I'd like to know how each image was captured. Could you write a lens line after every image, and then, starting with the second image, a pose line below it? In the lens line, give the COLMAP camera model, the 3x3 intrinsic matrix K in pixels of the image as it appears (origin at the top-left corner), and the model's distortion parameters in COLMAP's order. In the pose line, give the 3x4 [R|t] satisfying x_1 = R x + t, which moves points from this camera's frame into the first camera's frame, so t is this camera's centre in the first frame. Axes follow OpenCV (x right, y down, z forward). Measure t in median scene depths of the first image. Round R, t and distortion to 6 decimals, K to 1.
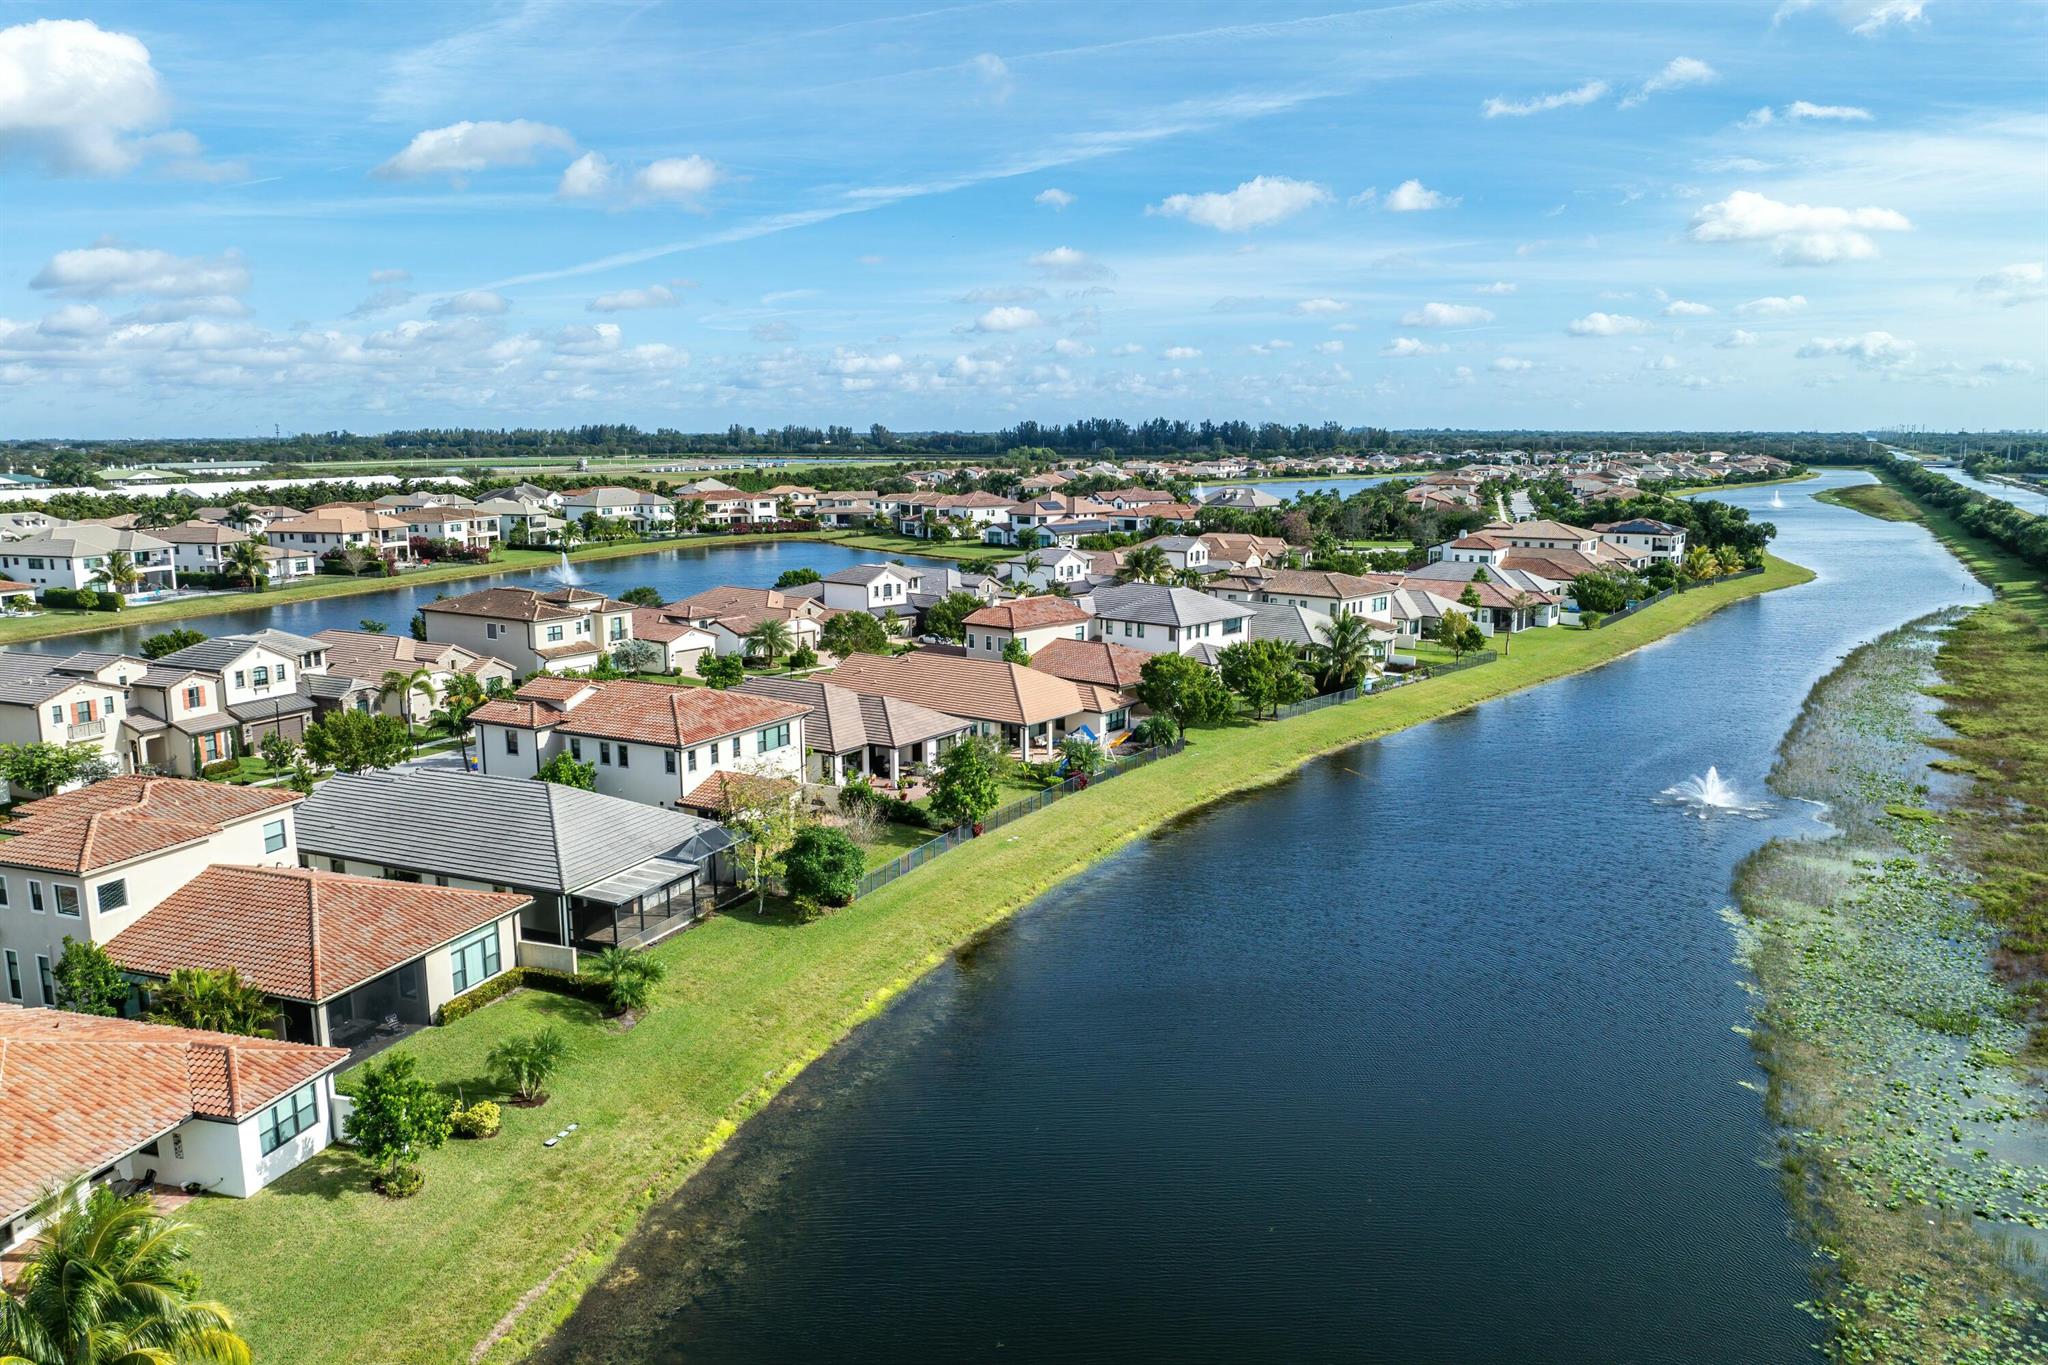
lens RADIAL K [[1448.2, 0, 1024.0], [0, 1448.2, 682.5], [0, 0, 1]] dist [-0.047263, 0.003019]
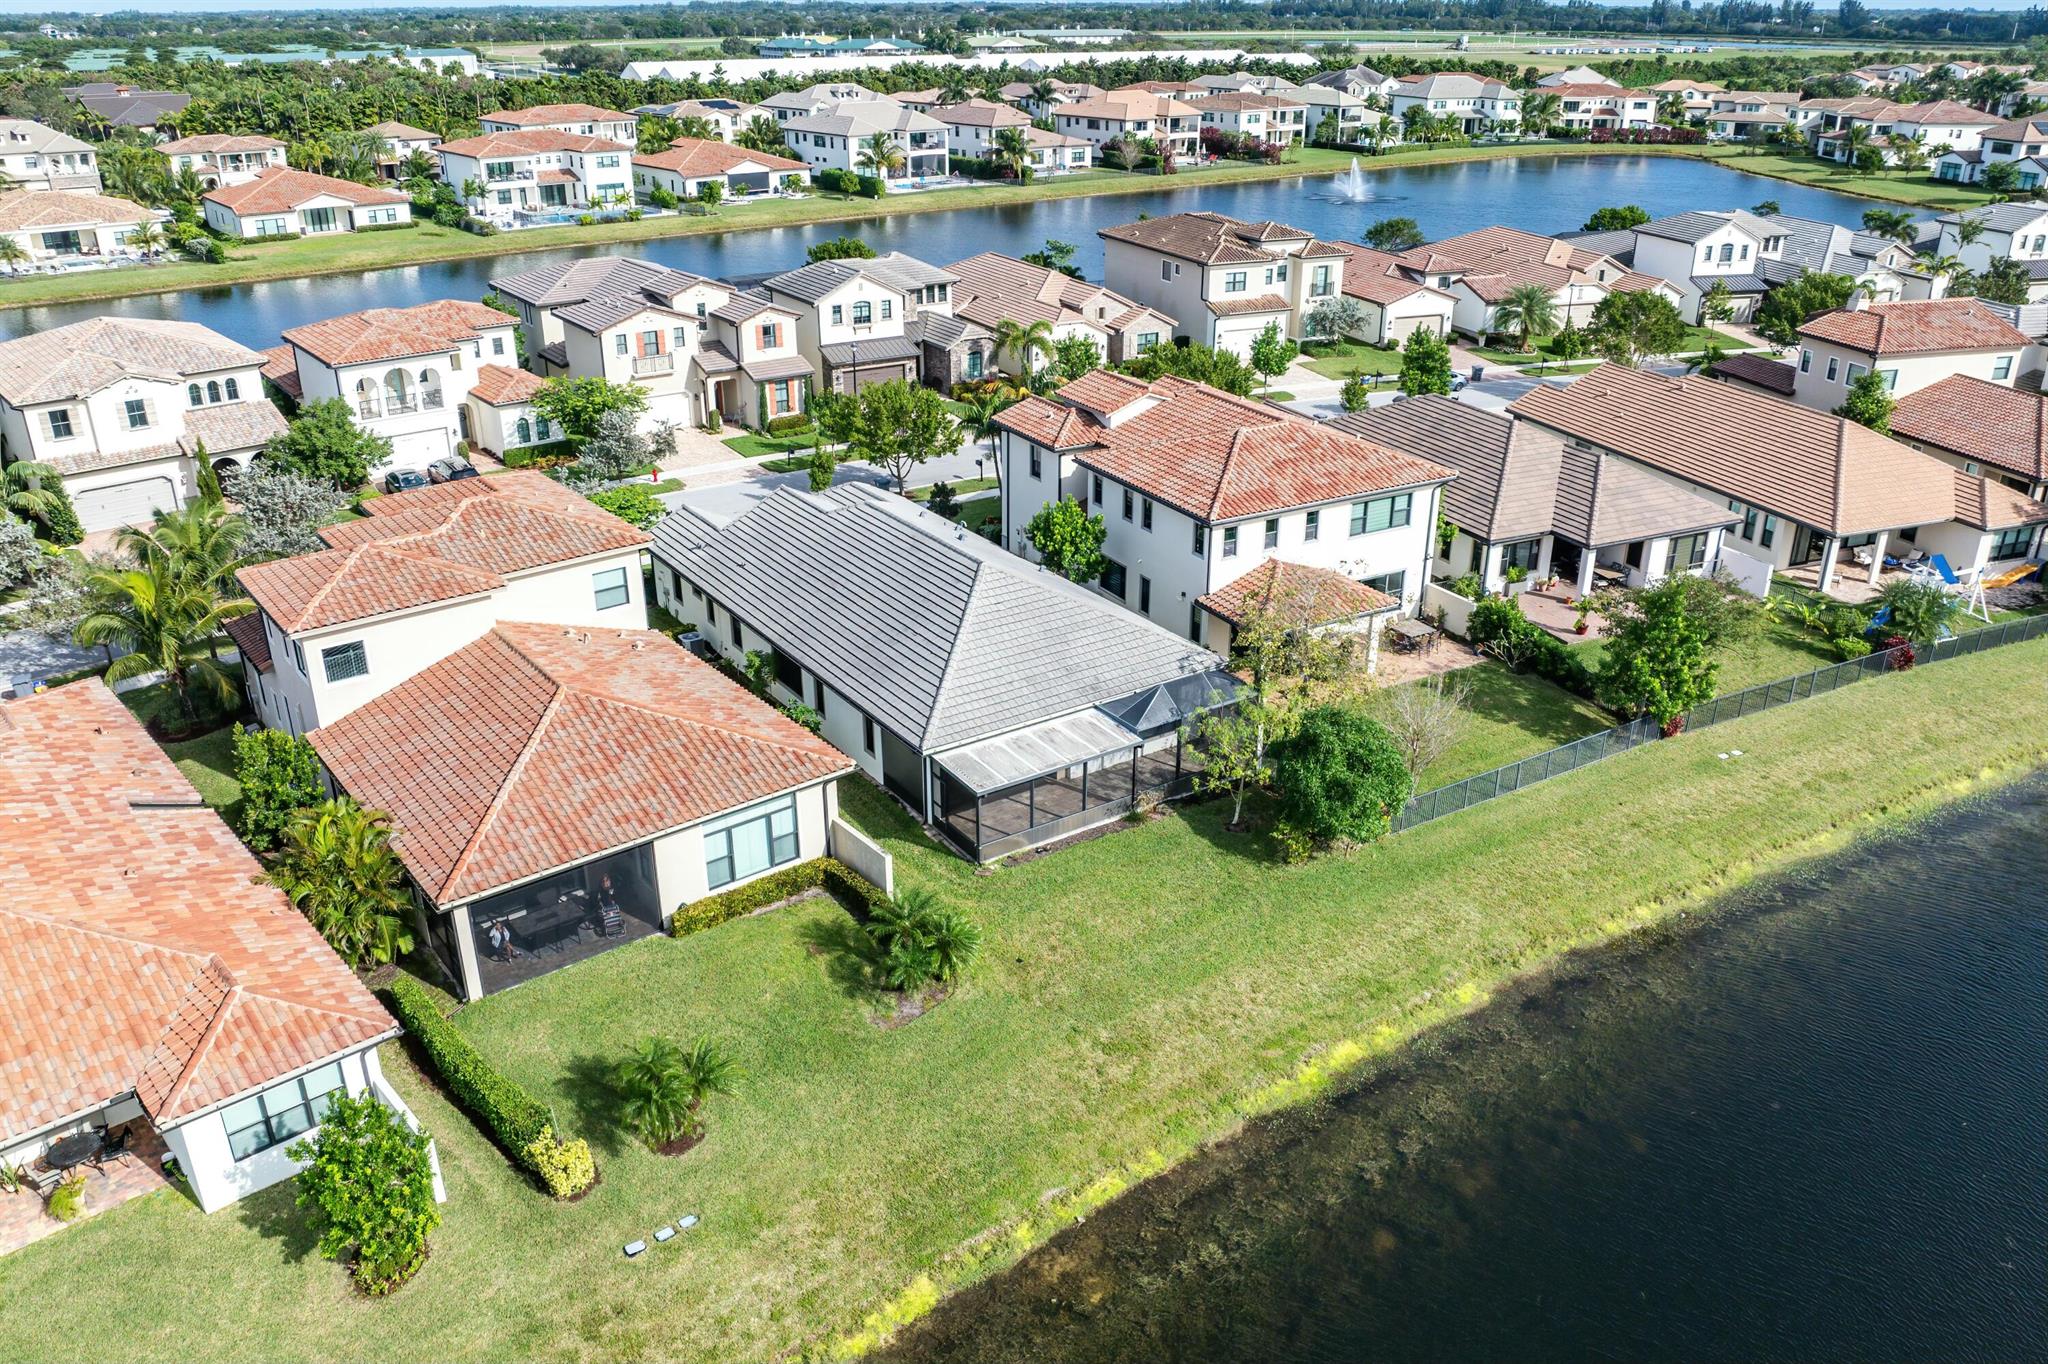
lens RADIAL K [[1526.5, 0, 1024.0], [0, 1526.5, 682.0], [0, 0, 1]] dist [-0.036952, 0.003609]
pose [[0.842706, 0.221915, -0.490510, 0.027264], [-0.093022, 0.957411, 0.273334, -0.037162], [0.530276, -0.184712, 0.827459, 0.196128]]
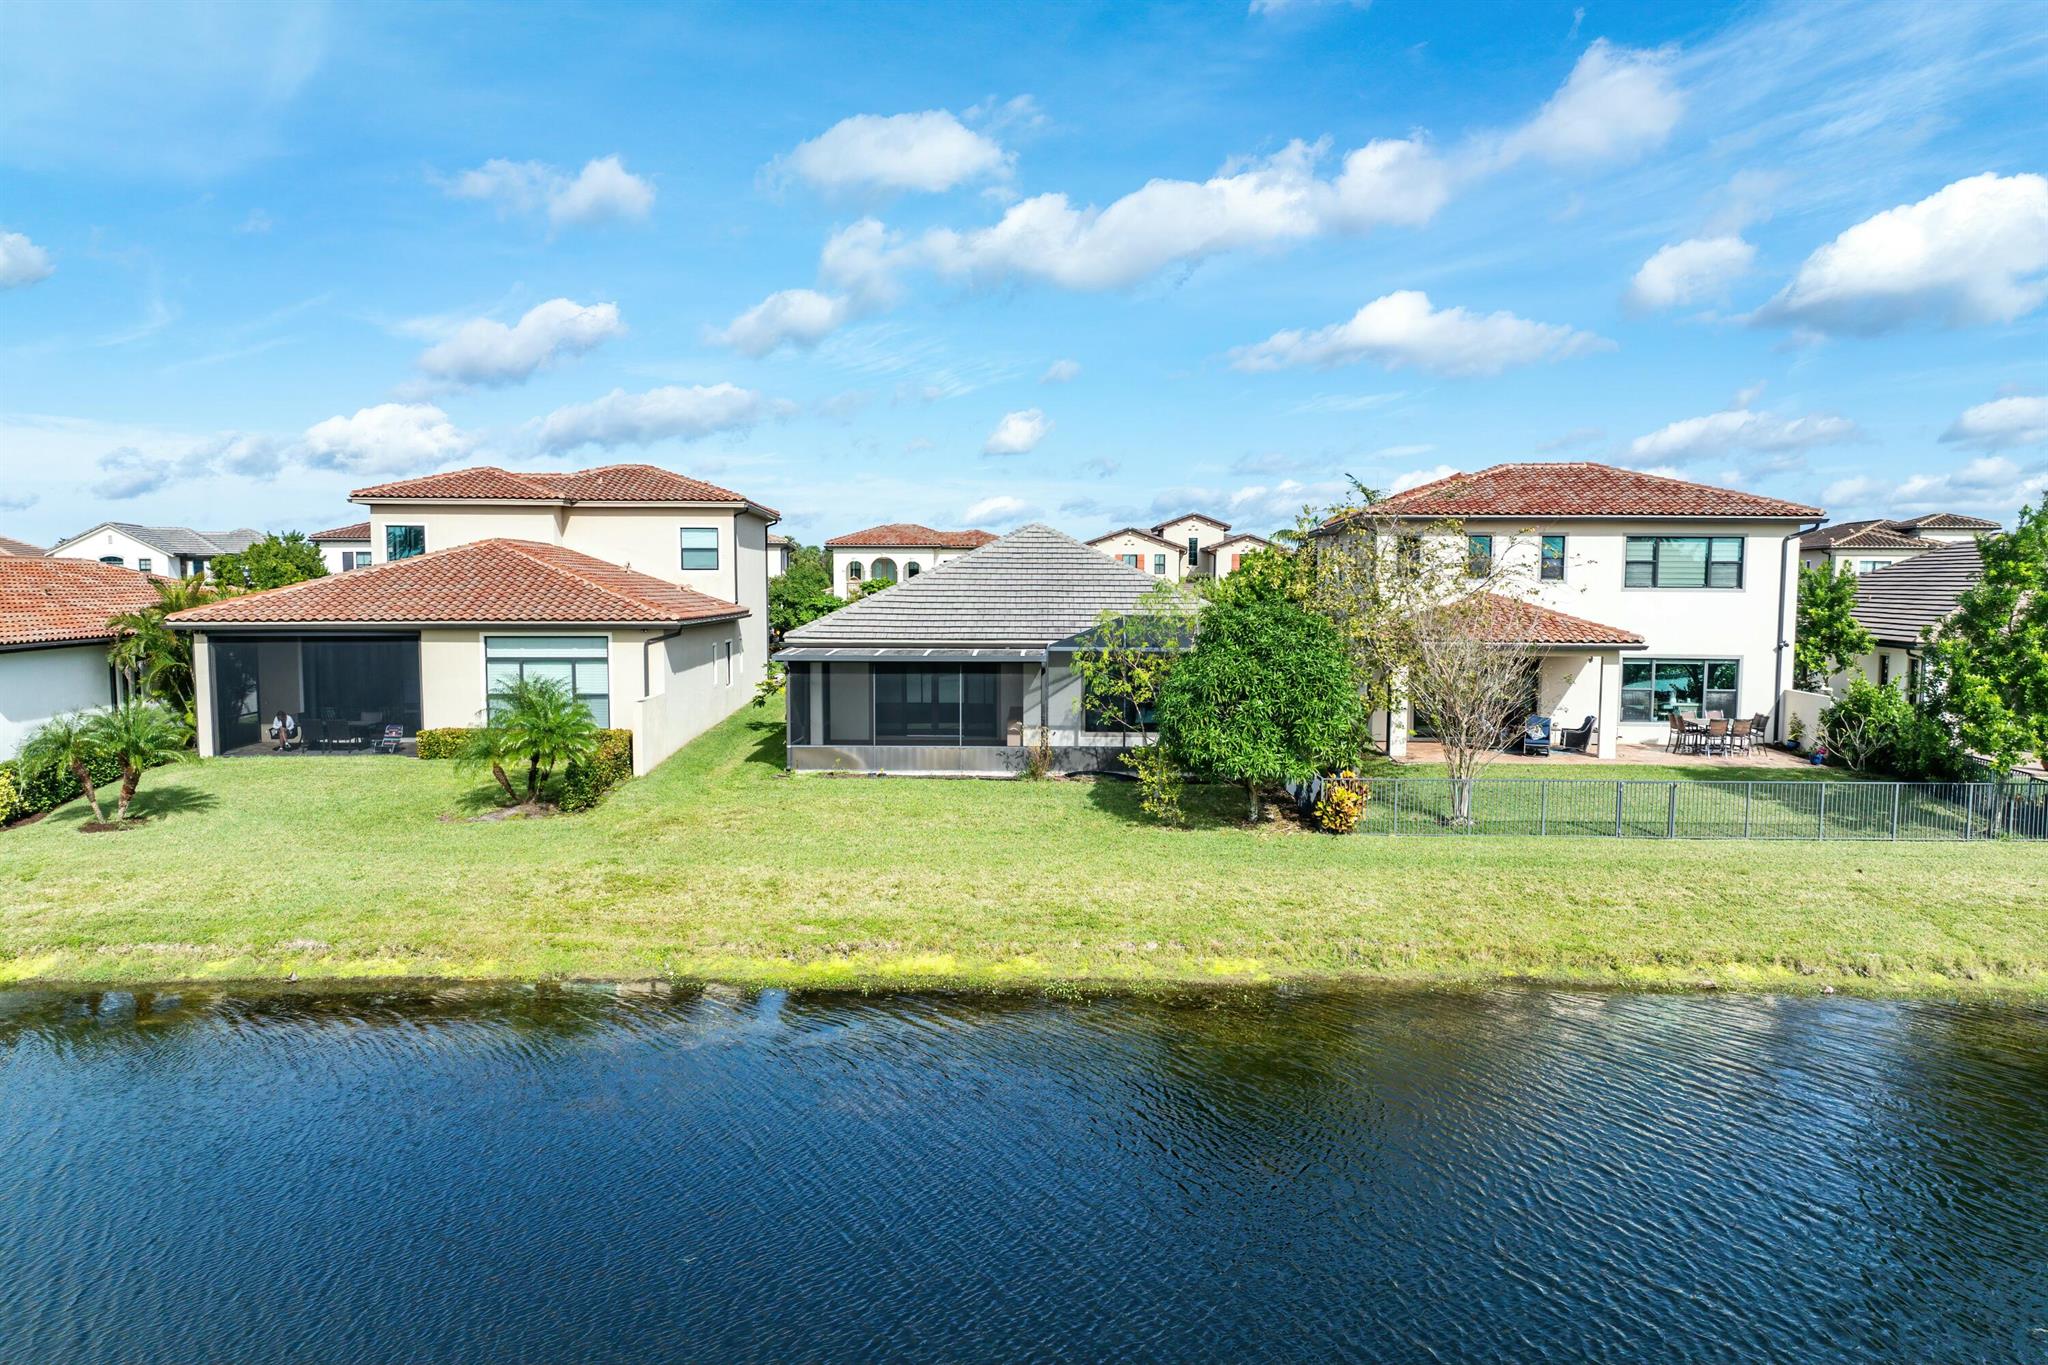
lens RADIAL K [[1448.2, 0, 1024.0], [0, 1448.2, 682.5], [0, 0, 1]] dist [-0.047263, 0.003019]
pose [[0.389936, 0.070840, -0.918113, 0.093599], [-0.167164, 0.985916, 0.005074, 0.063809], [0.905542, 0.151497, 0.396286, 0.384195]]
